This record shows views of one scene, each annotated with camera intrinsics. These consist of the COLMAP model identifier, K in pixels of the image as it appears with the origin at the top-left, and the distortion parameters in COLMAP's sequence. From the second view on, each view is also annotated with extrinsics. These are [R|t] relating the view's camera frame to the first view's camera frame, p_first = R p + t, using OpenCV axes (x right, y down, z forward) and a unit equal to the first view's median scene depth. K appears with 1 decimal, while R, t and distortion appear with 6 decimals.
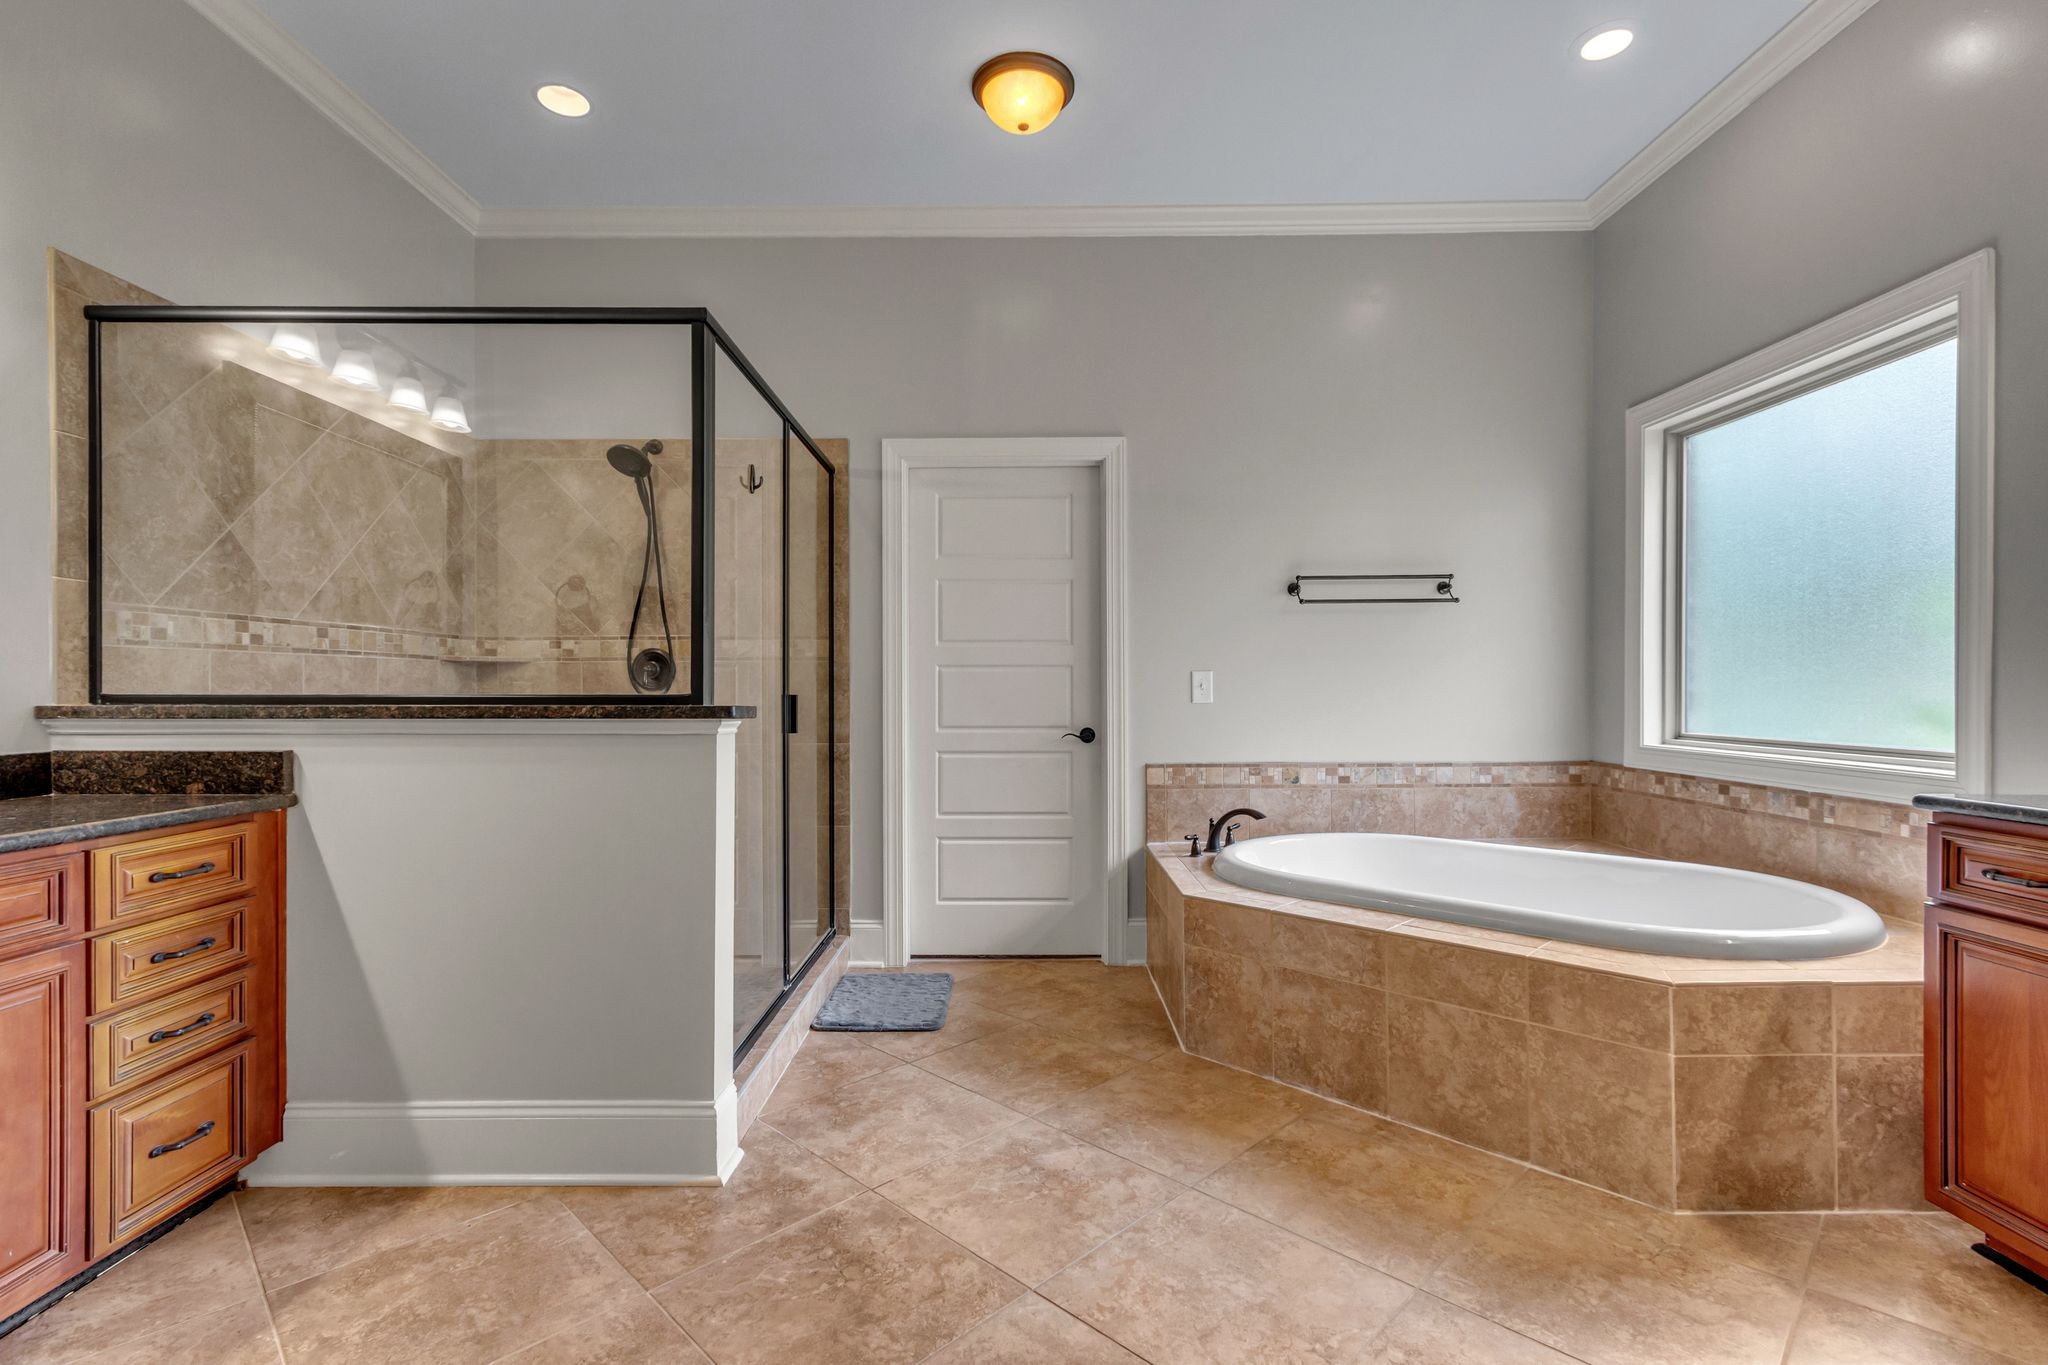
lens RADIAL K [[927.4, 0, 1019.0], [0, 927.4, 688.2], [0, 0, 1]] dist [-0.000558, -0.000116]
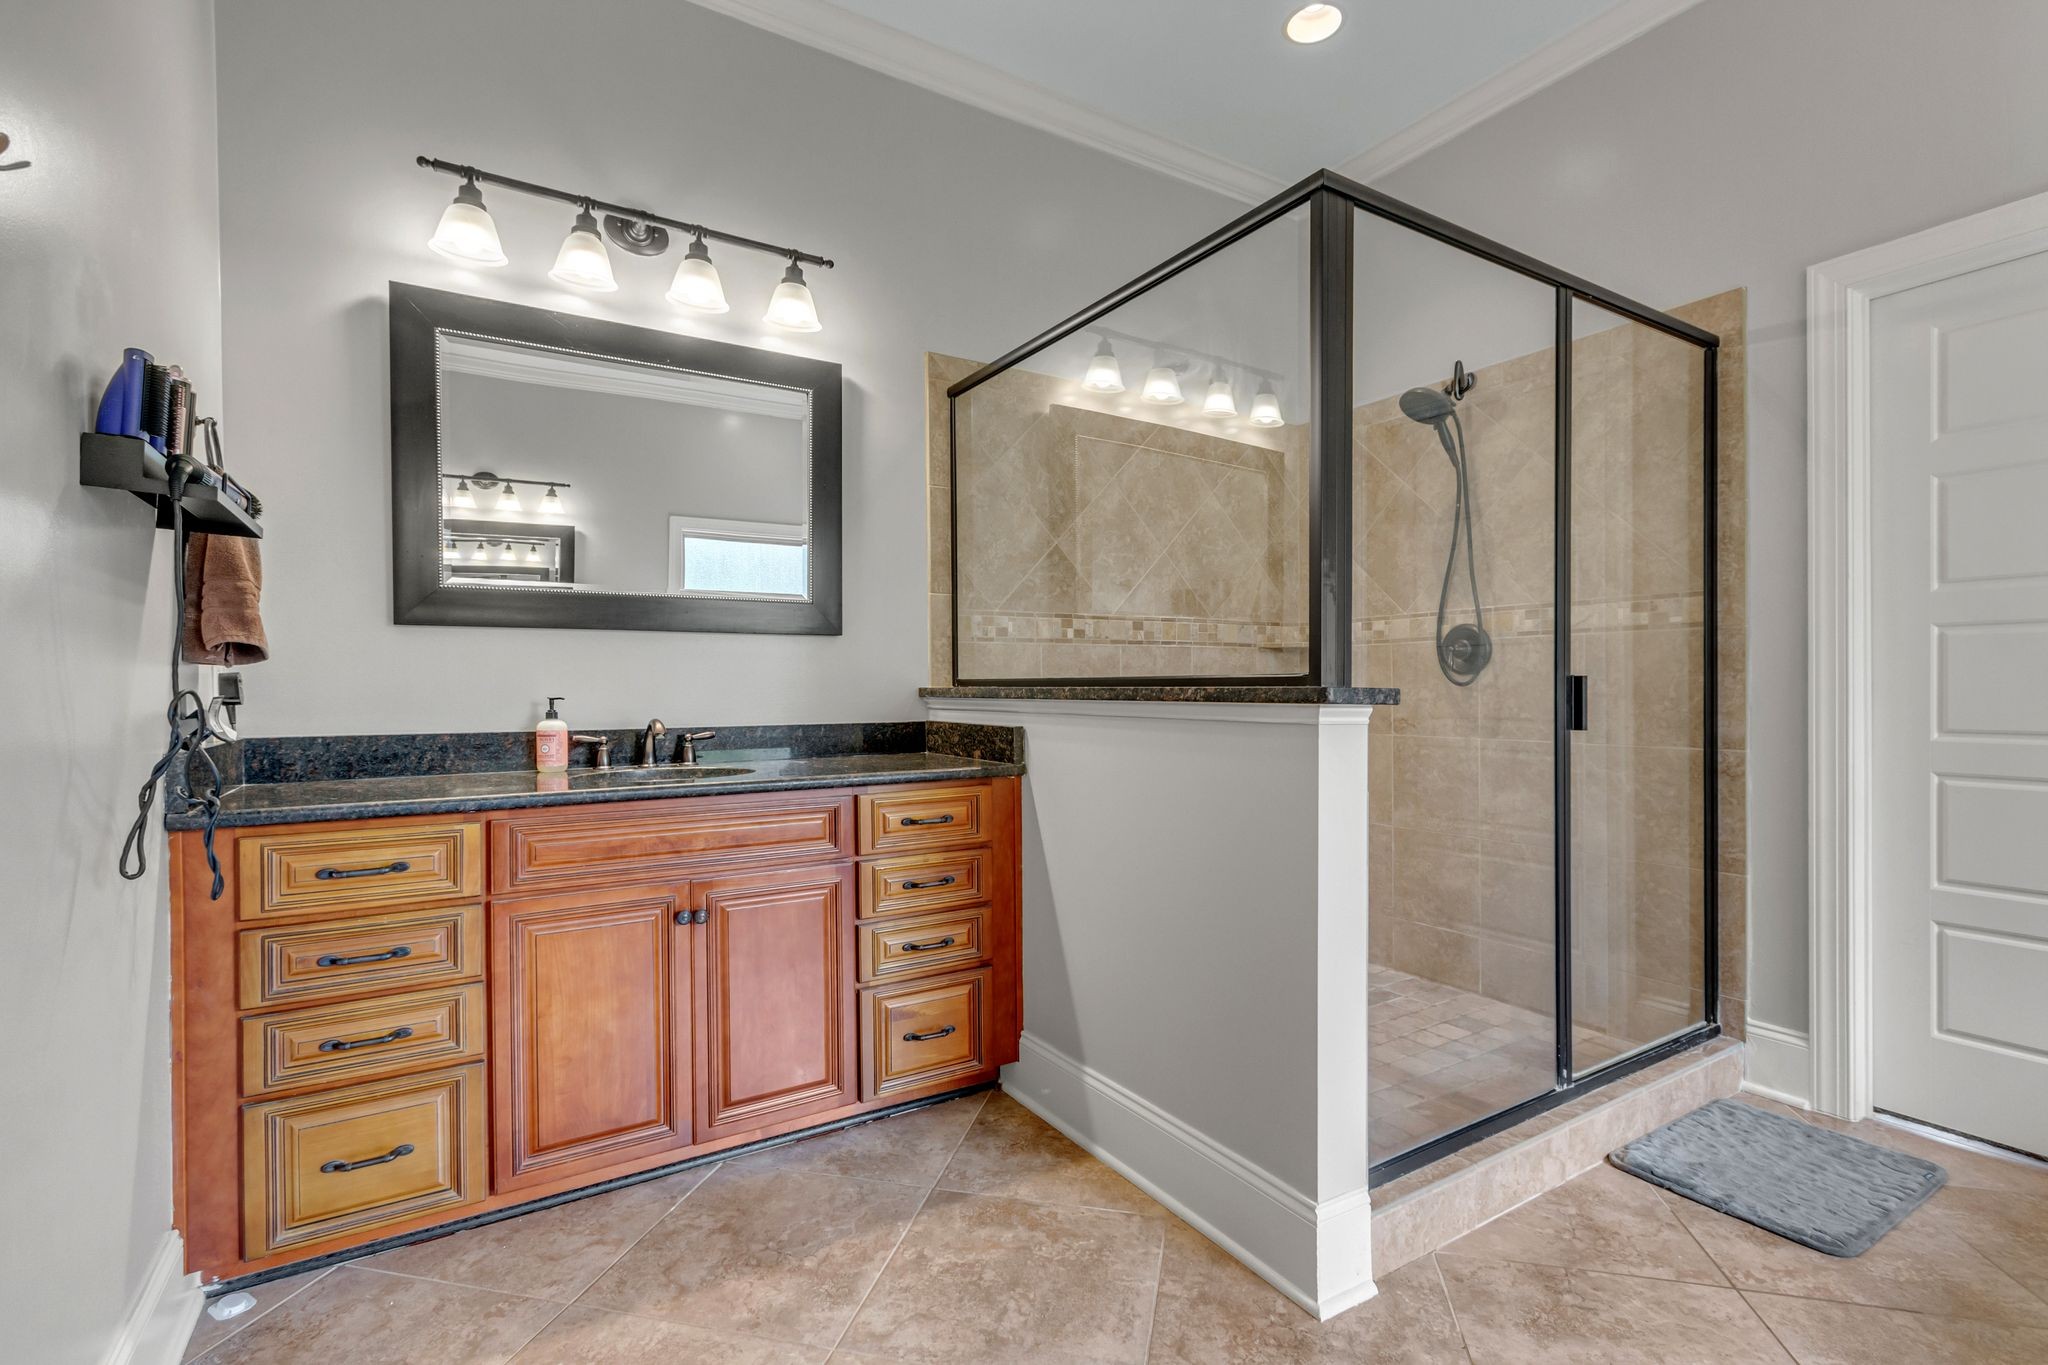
lens RADIAL K [[924.1, 0, 1023.2], [0, 924.1, 692.7], [0, 0, 1]] dist [0.001013, 0.000146]
pose [[0.527069, 0.004444, -0.849811, 0.160057], [0.007367, 0.999925, 0.009798, 0.011945], [0.849790, -0.011425, 0.526997, 0.334011]]
